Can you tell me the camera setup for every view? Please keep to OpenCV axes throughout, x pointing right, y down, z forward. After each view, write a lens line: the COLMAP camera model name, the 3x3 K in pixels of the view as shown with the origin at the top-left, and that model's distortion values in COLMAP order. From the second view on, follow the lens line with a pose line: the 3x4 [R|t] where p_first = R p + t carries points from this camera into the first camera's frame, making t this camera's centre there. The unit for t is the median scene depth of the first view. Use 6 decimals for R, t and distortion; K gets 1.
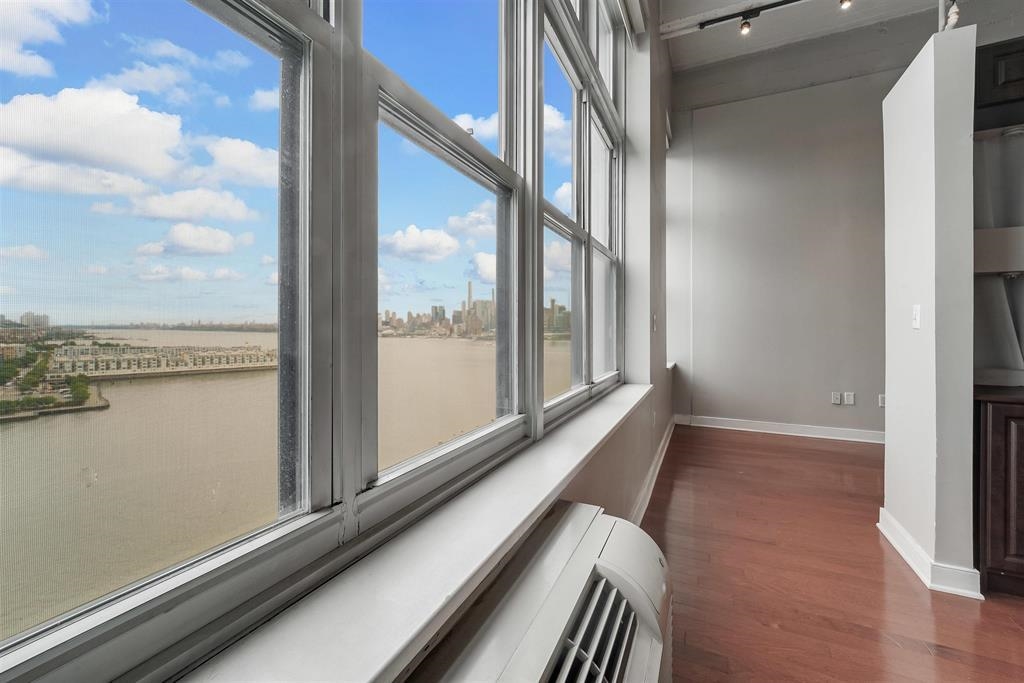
lens RADIAL K [[416.0, 0, 512.7], [0, 416.0, 327.9], [0, 0, 1]] dist [-0.003509, -0.000171]
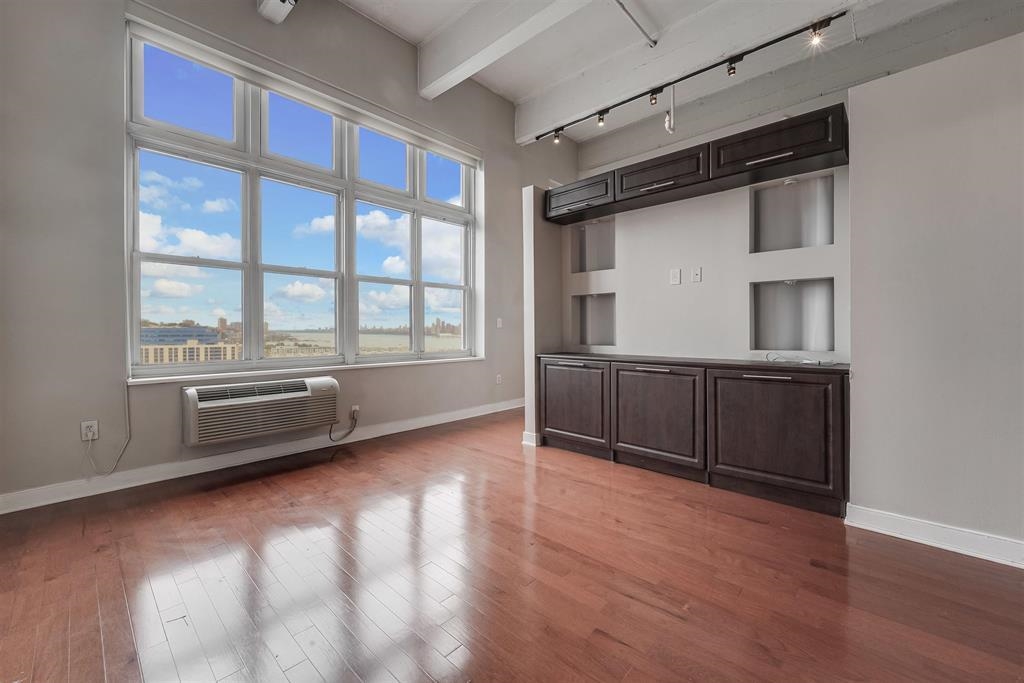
lens RADIAL K [[411.1, 0, 516.3], [0, 411.1, 332.1], [0, 0, 1]] dist [-0.001607, -0.000305]
pose [[0.955759, -0.004780, -0.294111, 1.302790], [0.006069, 0.999976, 0.003471, 0.028988], [0.294087, -0.005103, 0.955765, -0.855069]]
